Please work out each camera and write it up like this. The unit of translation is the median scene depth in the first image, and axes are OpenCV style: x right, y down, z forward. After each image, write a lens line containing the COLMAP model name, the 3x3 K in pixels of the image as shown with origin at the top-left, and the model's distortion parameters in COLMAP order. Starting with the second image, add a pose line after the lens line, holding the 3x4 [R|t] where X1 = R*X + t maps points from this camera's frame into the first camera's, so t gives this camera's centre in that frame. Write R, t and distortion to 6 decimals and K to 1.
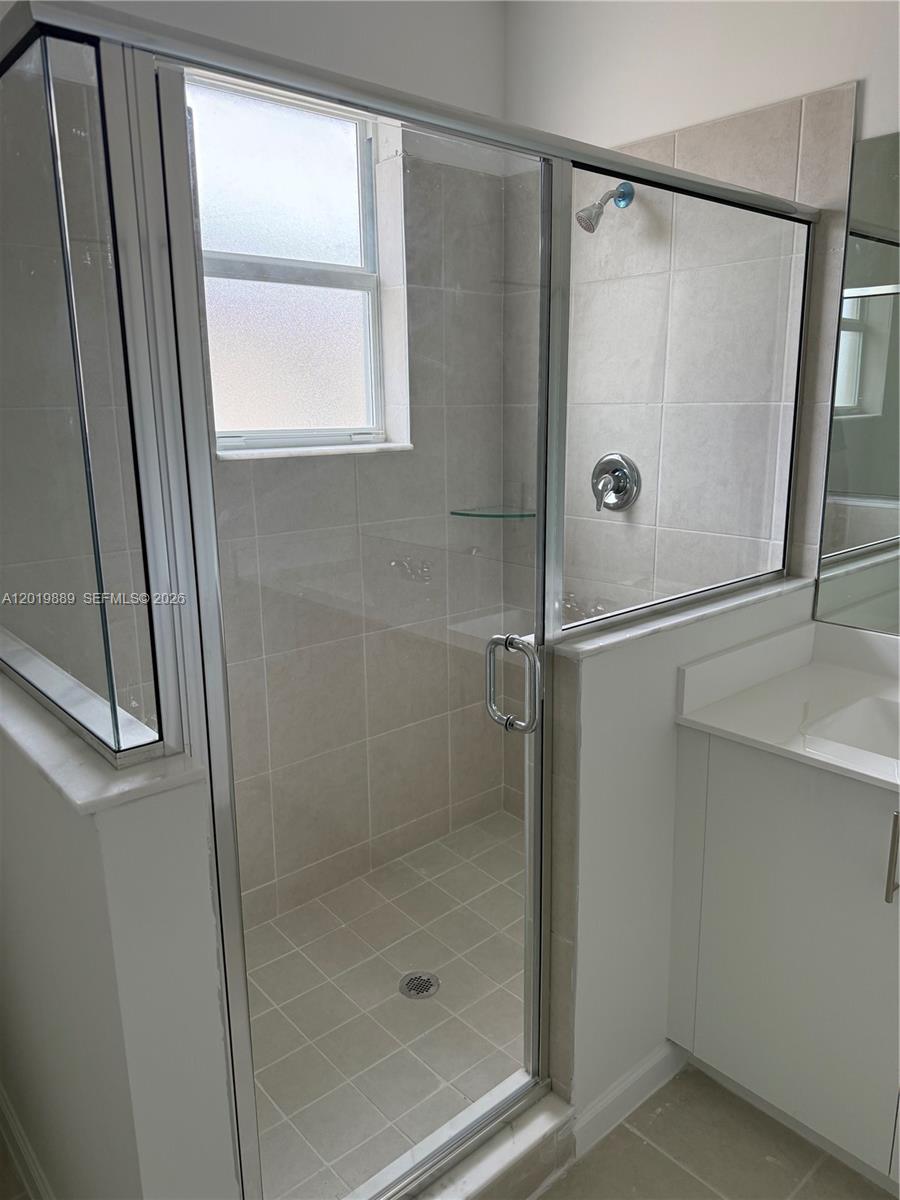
lens RADIAL K [[849.5, 0, 450.0], [0, 849.5, 600.0], [0, 0, 1]] dist [0.027500, -0.007371]
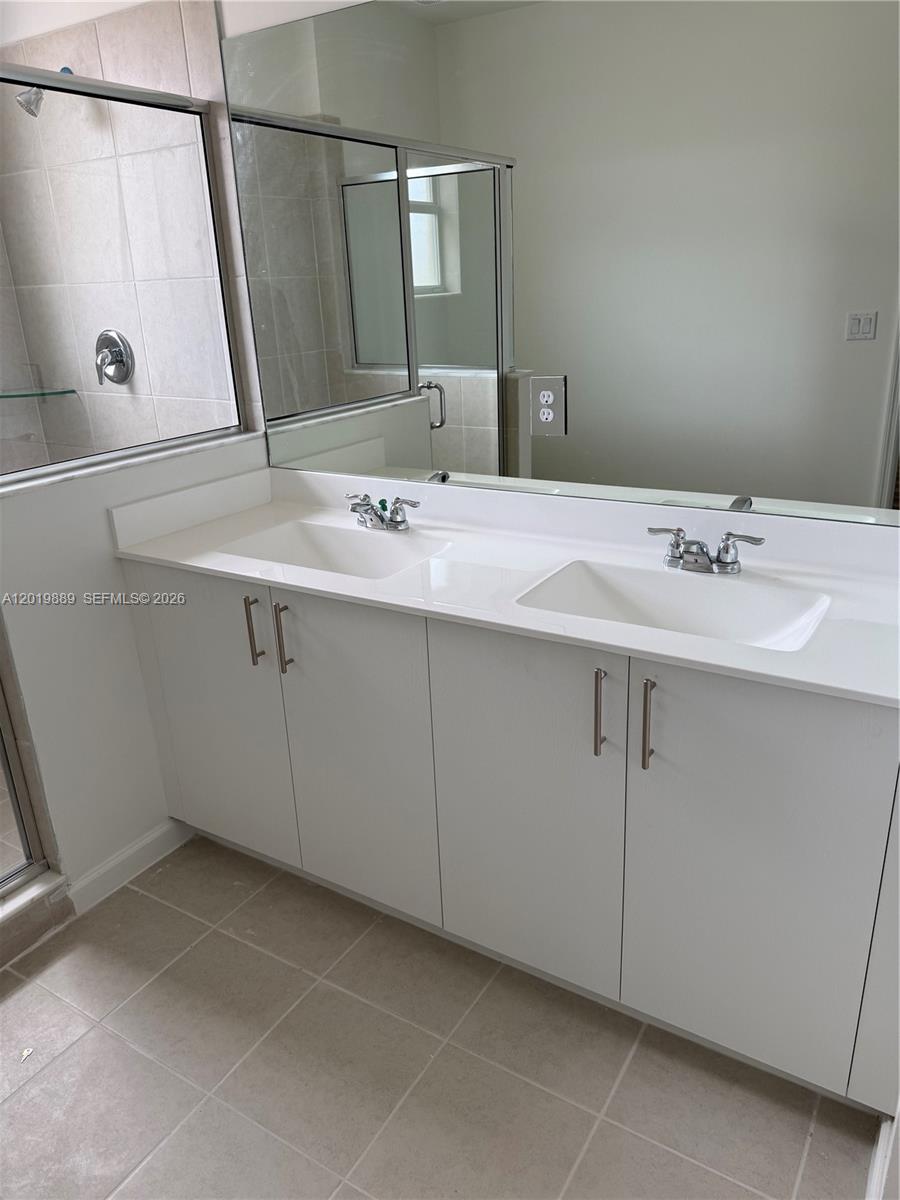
lens RADIAL K [[849.5, 0, 450.0], [0, 849.5, 600.0], [0, 0, 1]] dist [0.027500, -0.007371]
pose [[0.962559, -0.115028, 0.245454, 0.365350], [0.085136, 0.987966, 0.129131, 0.078397], [-0.257354, -0.103399, 0.960769, -0.241564]]
